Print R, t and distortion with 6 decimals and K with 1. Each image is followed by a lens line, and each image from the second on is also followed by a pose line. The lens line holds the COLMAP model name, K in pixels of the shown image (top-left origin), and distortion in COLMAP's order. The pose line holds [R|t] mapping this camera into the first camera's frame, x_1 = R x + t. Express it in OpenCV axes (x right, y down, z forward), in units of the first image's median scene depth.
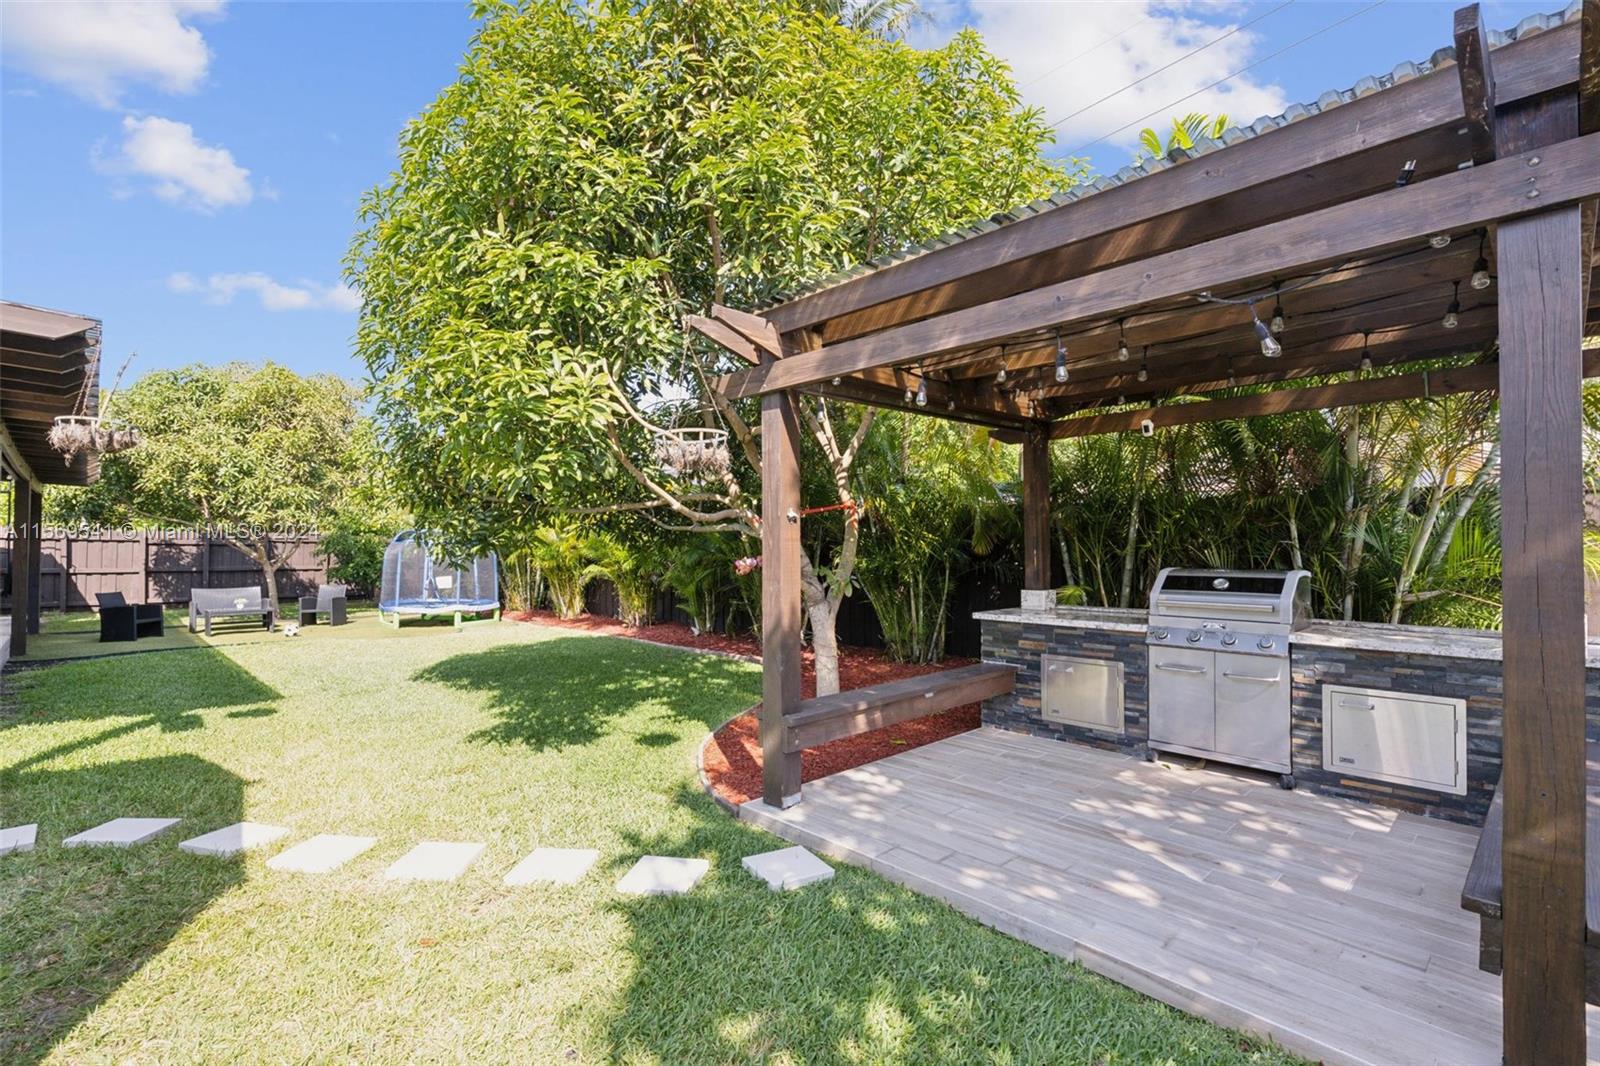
lens RADIAL K [[739.1, 0, 787.4], [0, 739.1, 539.3], [0, 0, 1]] dist [-0.002947, 0.000238]
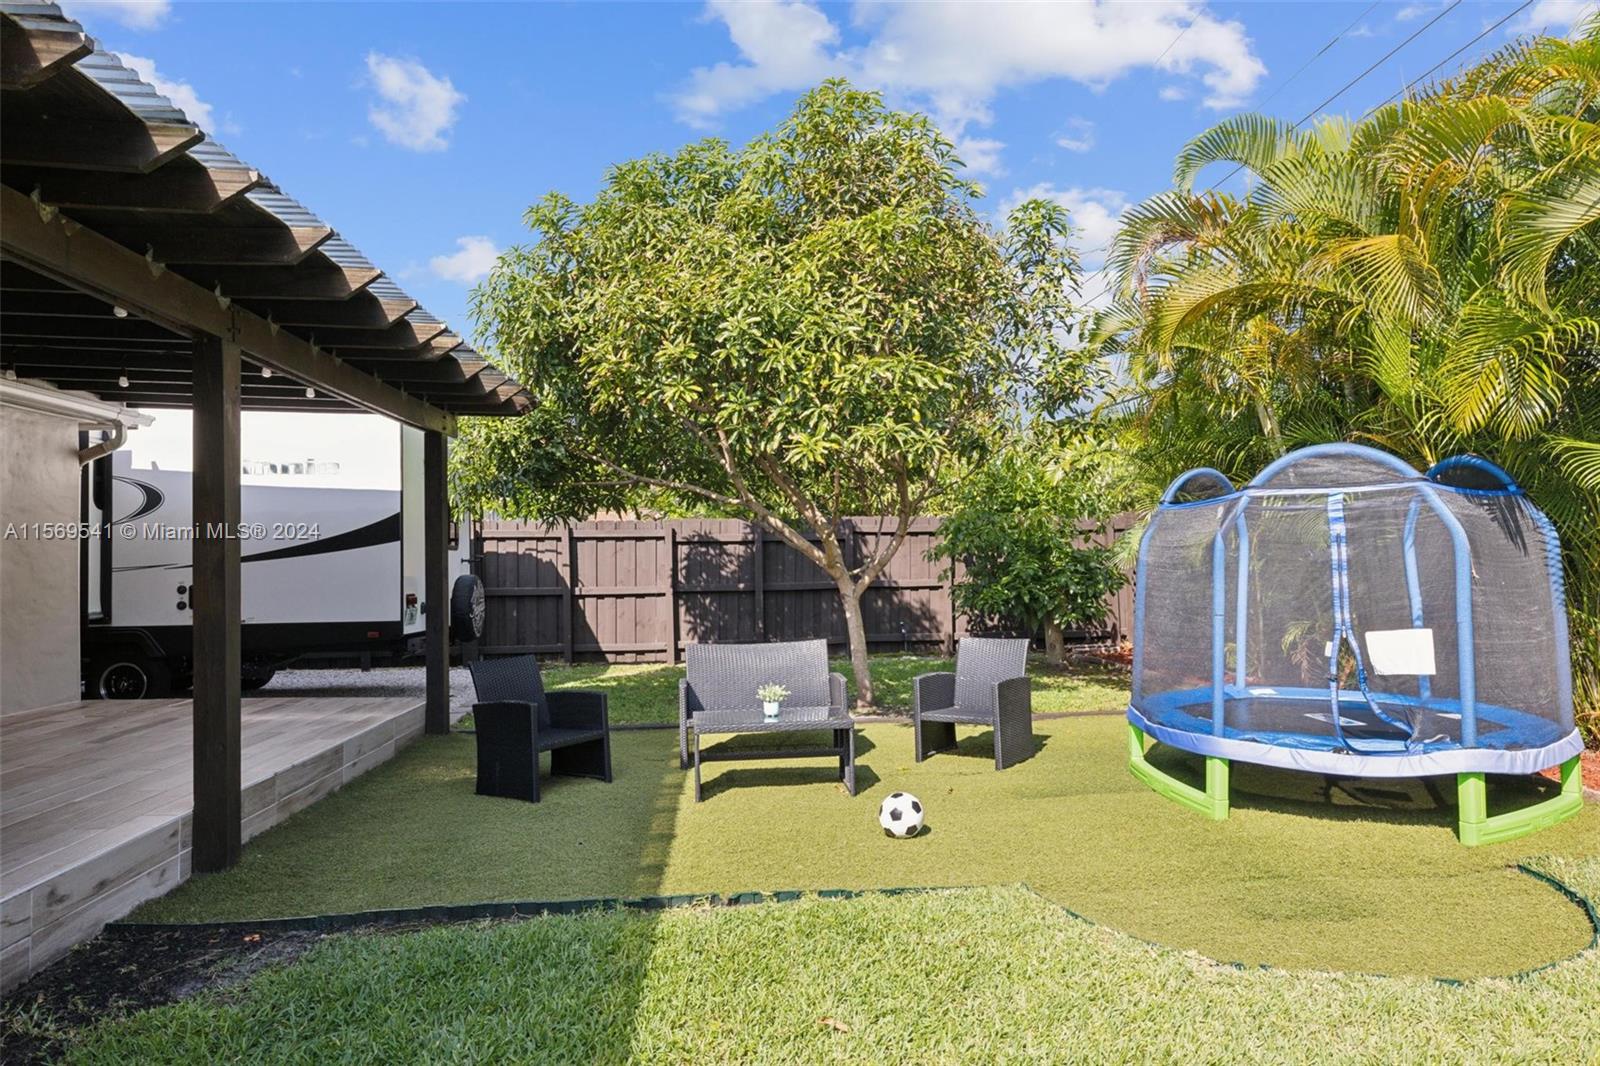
lens RADIAL K [[972.9, 0, 790.5], [0, 972.9, 541.7], [0, 0, 1]] dist [0.001242, 0.000133]
pose [[0.767738, -0.026924, -0.640199, -0.394037], [0.029801, 0.999536, -0.006299, 0.016079], [0.640071, -0.014243, 0.768184, 0.587796]]
